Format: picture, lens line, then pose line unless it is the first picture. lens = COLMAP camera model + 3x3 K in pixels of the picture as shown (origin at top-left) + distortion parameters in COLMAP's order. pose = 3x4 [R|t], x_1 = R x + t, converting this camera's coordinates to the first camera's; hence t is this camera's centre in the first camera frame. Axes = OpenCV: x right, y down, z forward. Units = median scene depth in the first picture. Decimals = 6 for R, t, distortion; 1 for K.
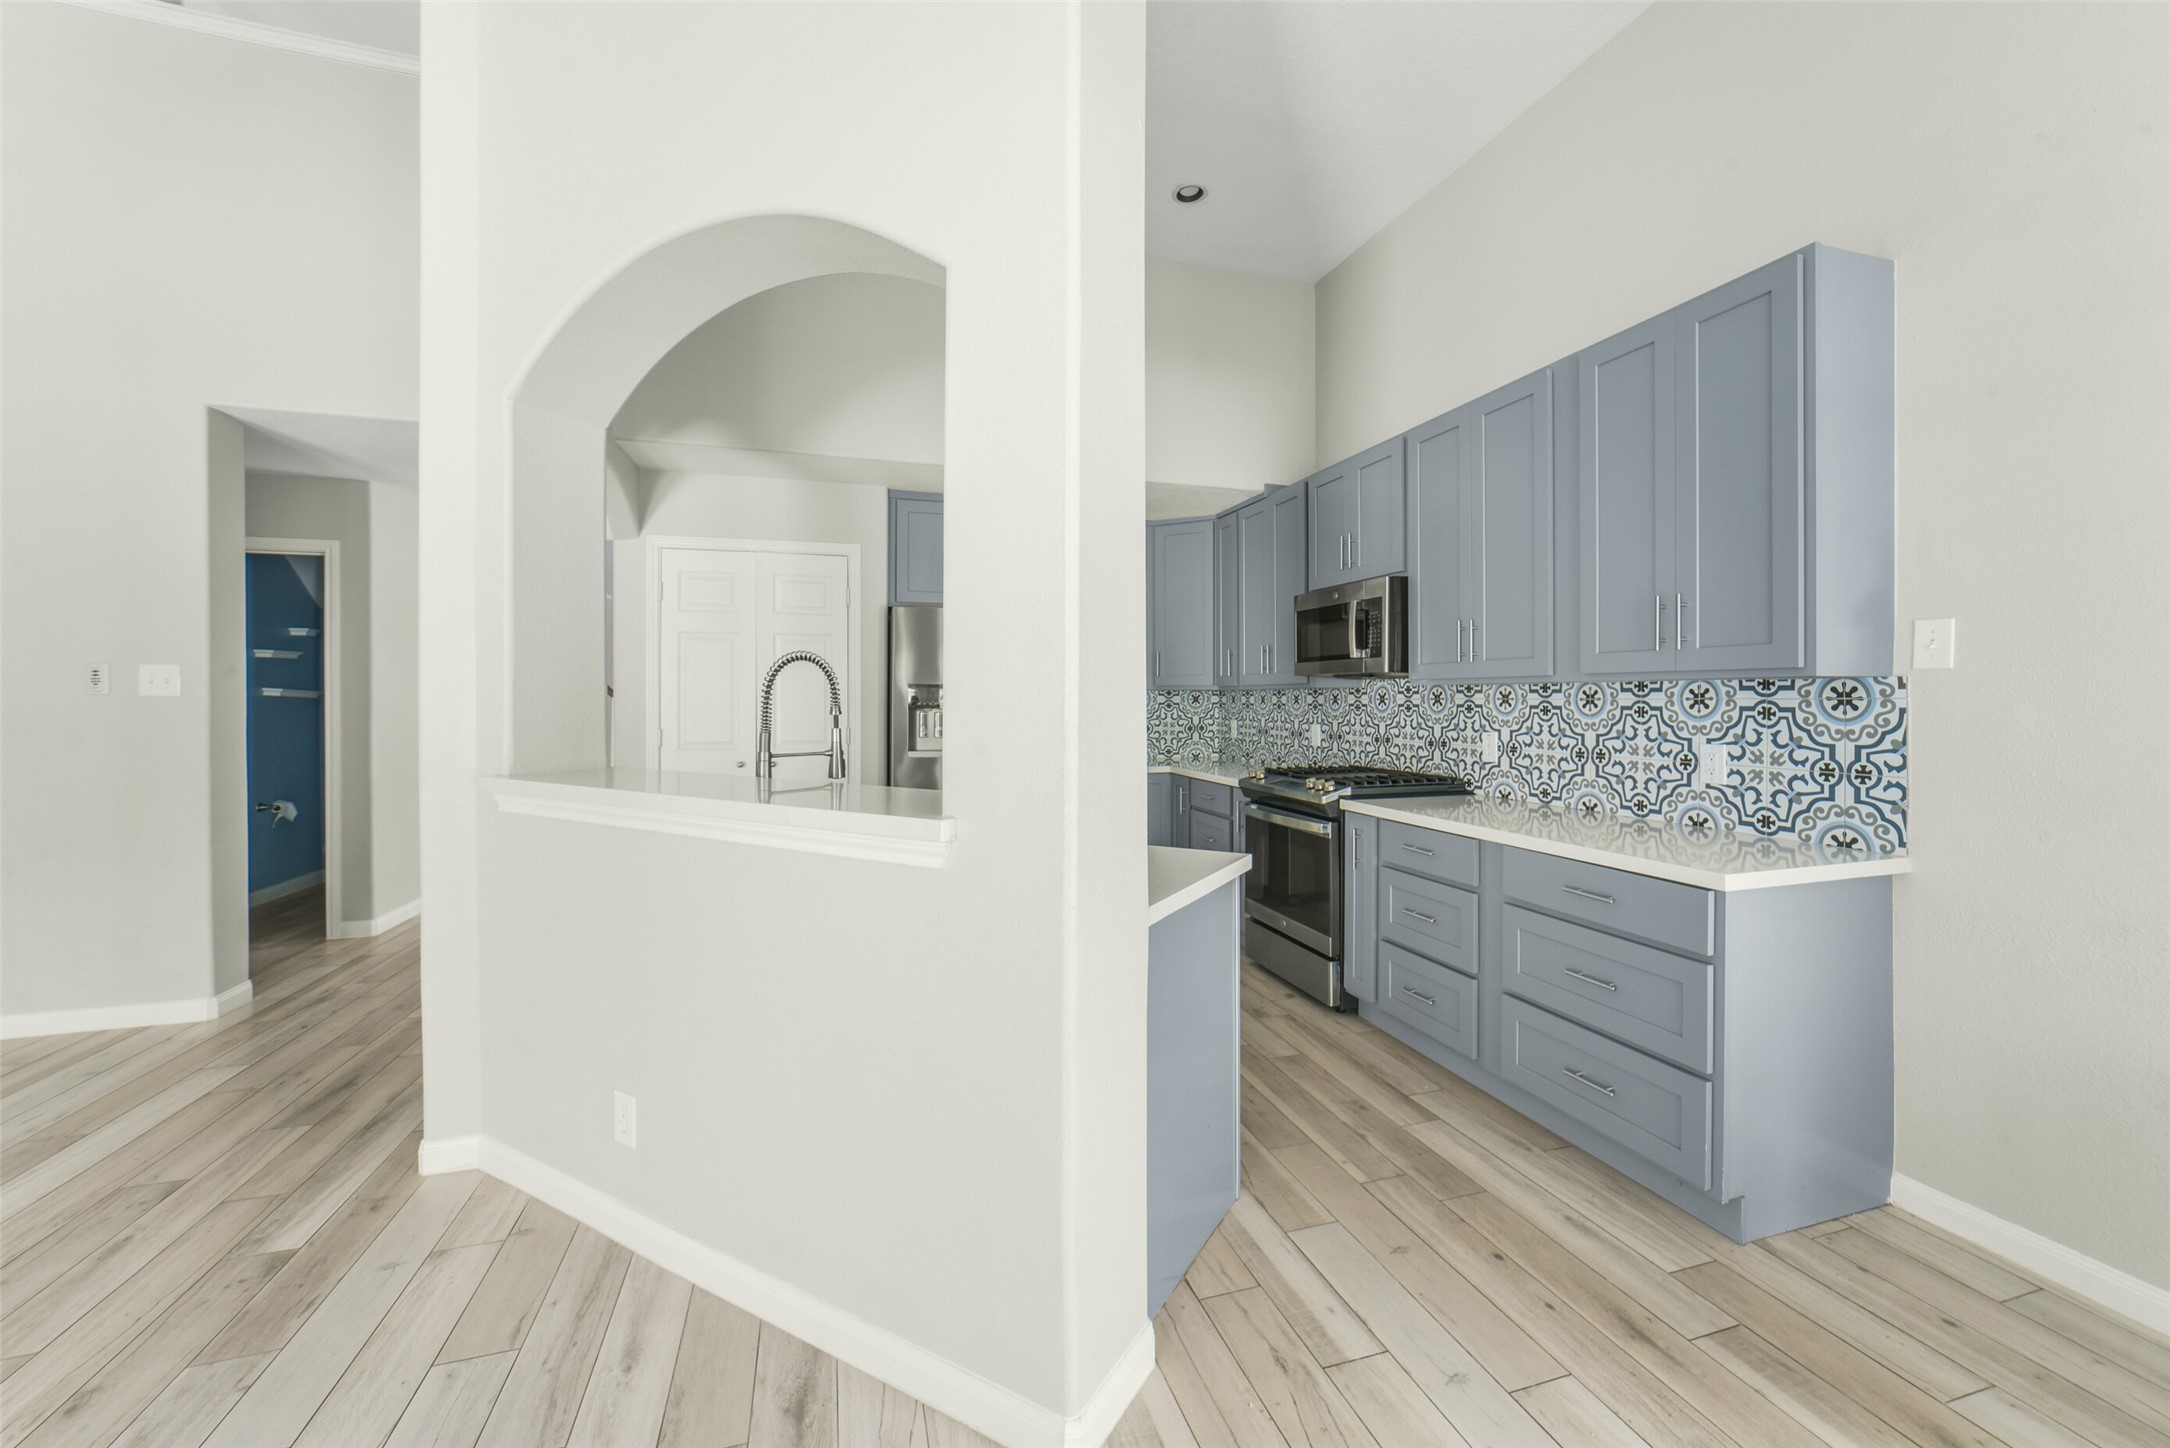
lens RADIAL K [[850.2, 0, 1056.4], [0, 850.2, 696.2], [0, 0, 1]] dist [-0.003294, 0.001563]
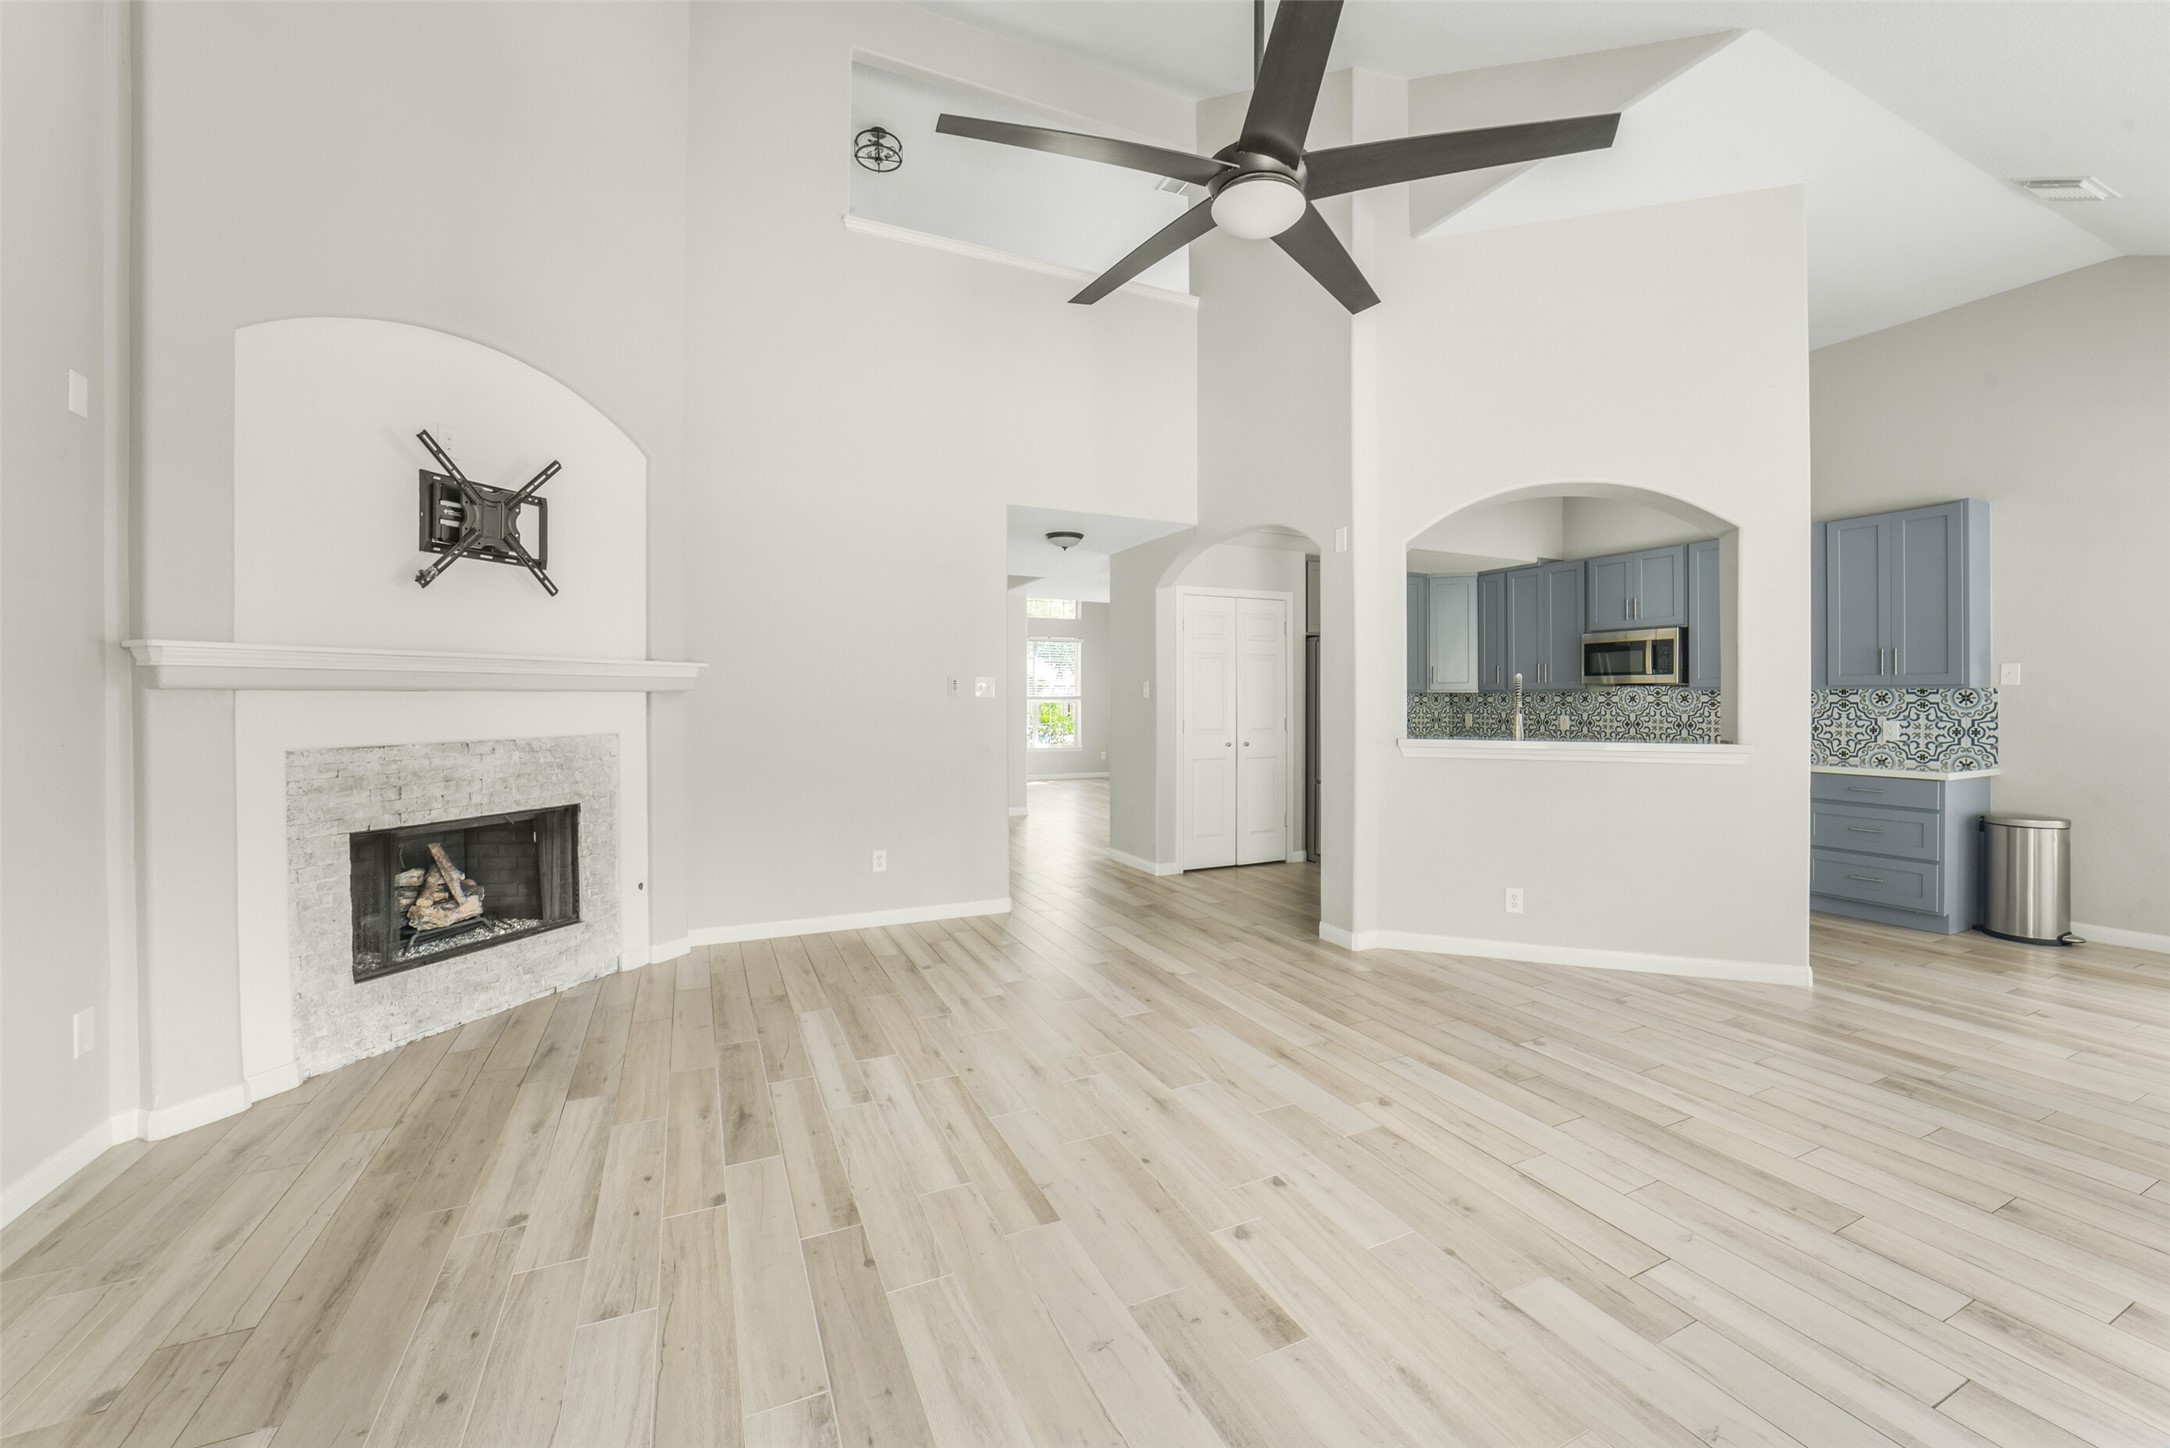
lens RADIAL K [[850.2, 0, 1115.2], [0, 850.2, 699.8], [0, 0, 1]] dist [-0.003294, 0.001563]
pose [[0.984231, -0.000228, 0.176886, -1.100140], [-0.000133, 0.999998, 0.002027, 0.002085], [-0.176886, -0.002019, 0.984229, -0.521613]]
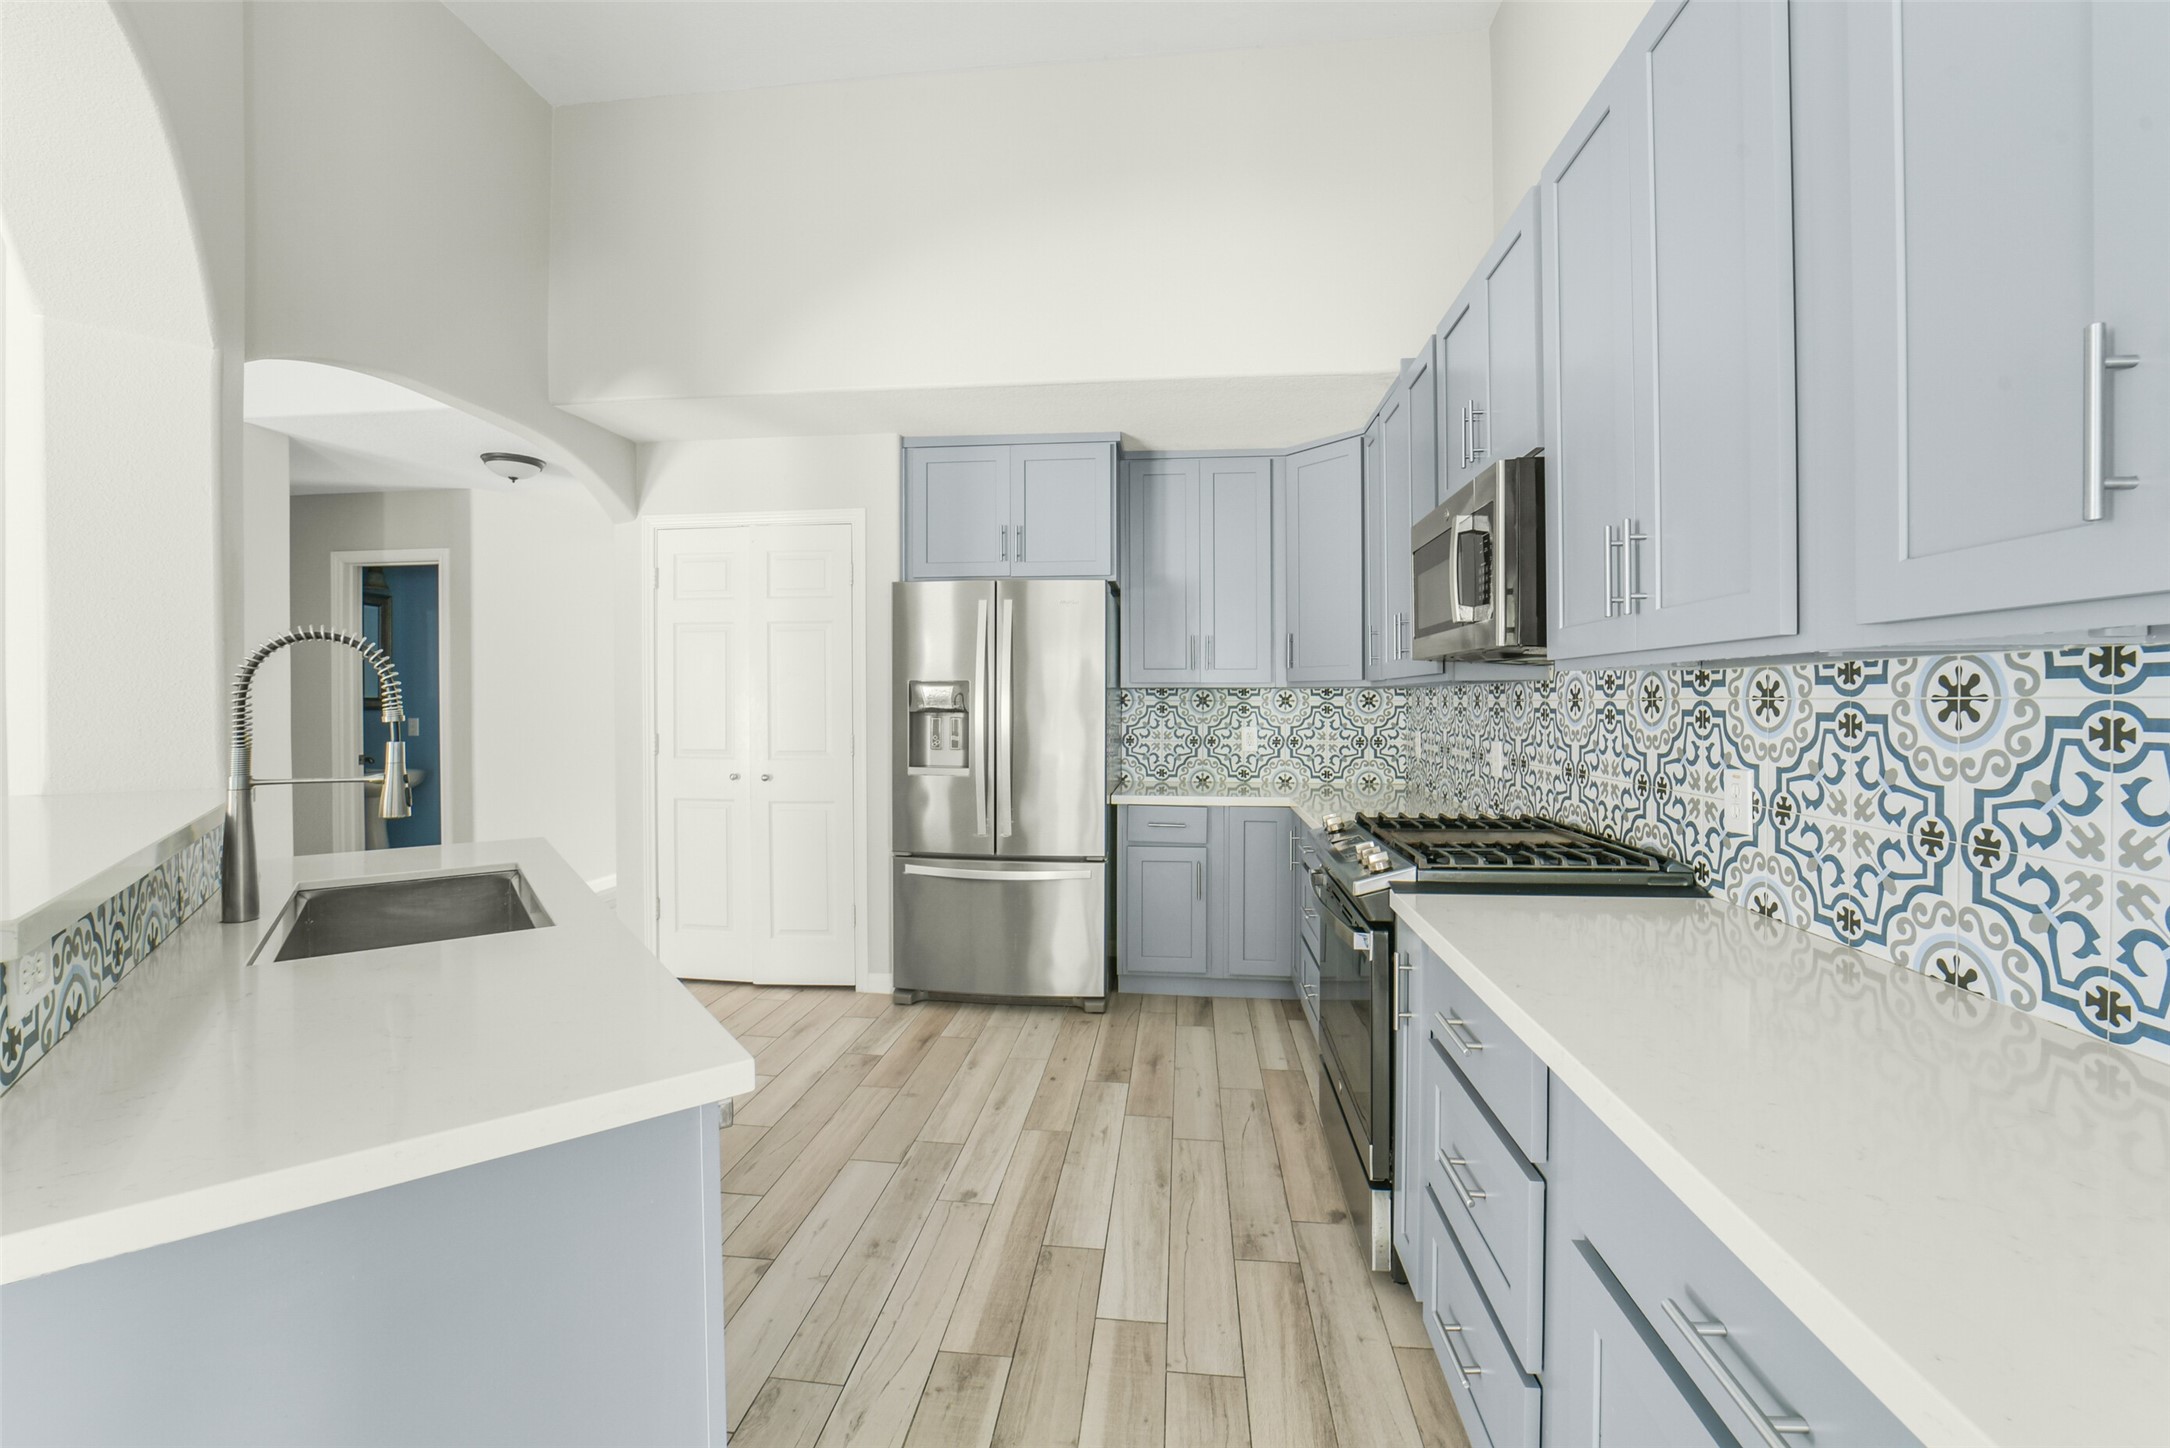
lens RADIAL K [[850.2, 0, 1094.3], [0, 850.2, 702.7], [0, 0, 1]] dist [-0.003294, 0.001563]
pose [[0.926134, 0.001244, -0.377194, 0.385810], [0.000136, 0.999993, 0.003631, 0.003843], [0.377196, -0.003414, 0.926127, 0.464908]]
